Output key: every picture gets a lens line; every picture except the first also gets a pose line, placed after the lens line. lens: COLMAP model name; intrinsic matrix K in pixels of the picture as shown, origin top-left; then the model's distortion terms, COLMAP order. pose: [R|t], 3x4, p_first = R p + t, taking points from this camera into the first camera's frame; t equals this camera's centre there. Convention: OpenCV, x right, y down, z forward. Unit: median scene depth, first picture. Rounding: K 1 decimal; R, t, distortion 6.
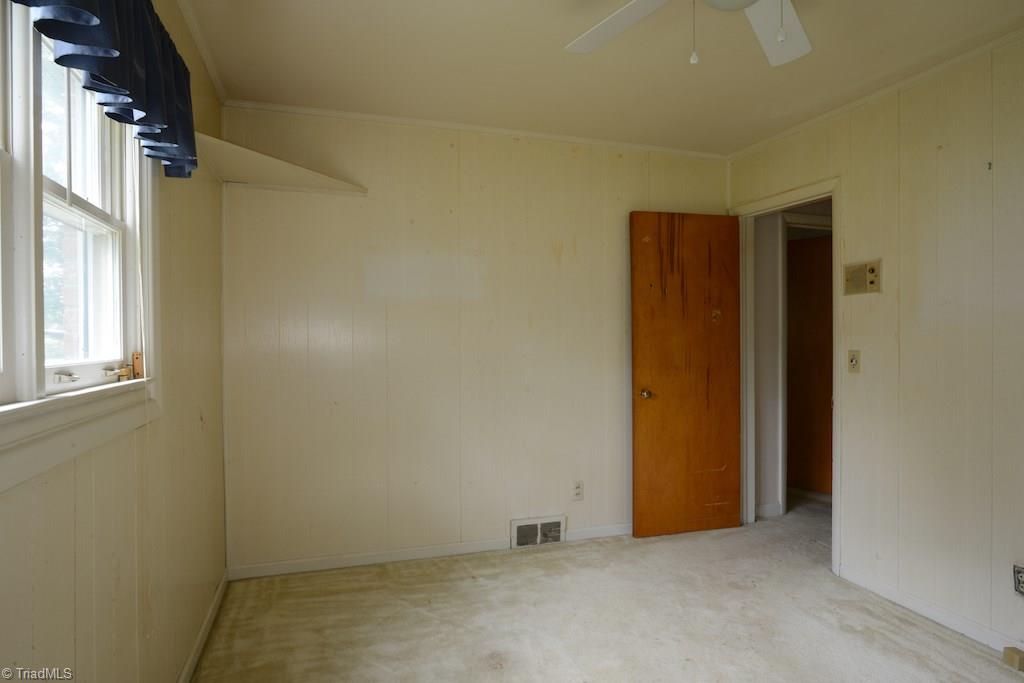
lens RADIAL K [[585.2, 0, 510.4], [0, 585.2, 344.9], [0, 0, 1]] dist [-0.044054, 0.019088]
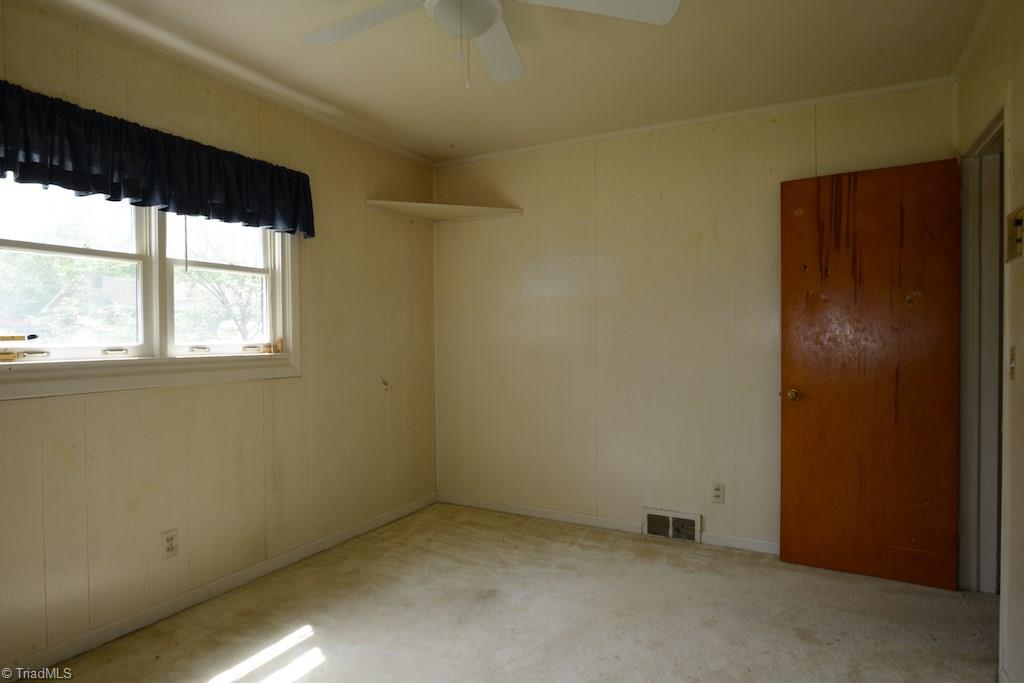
lens RADIAL K [[585.2, 0, 510.4], [0, 585.2, 344.9], [0, 0, 1]] dist [-0.044054, 0.019088]
pose [[0.686914, 0.013880, -0.726606, 0.577845], [-0.002681, 0.999859, 0.016565, -0.002276], [0.726733, -0.009431, 0.686855, 0.124316]]
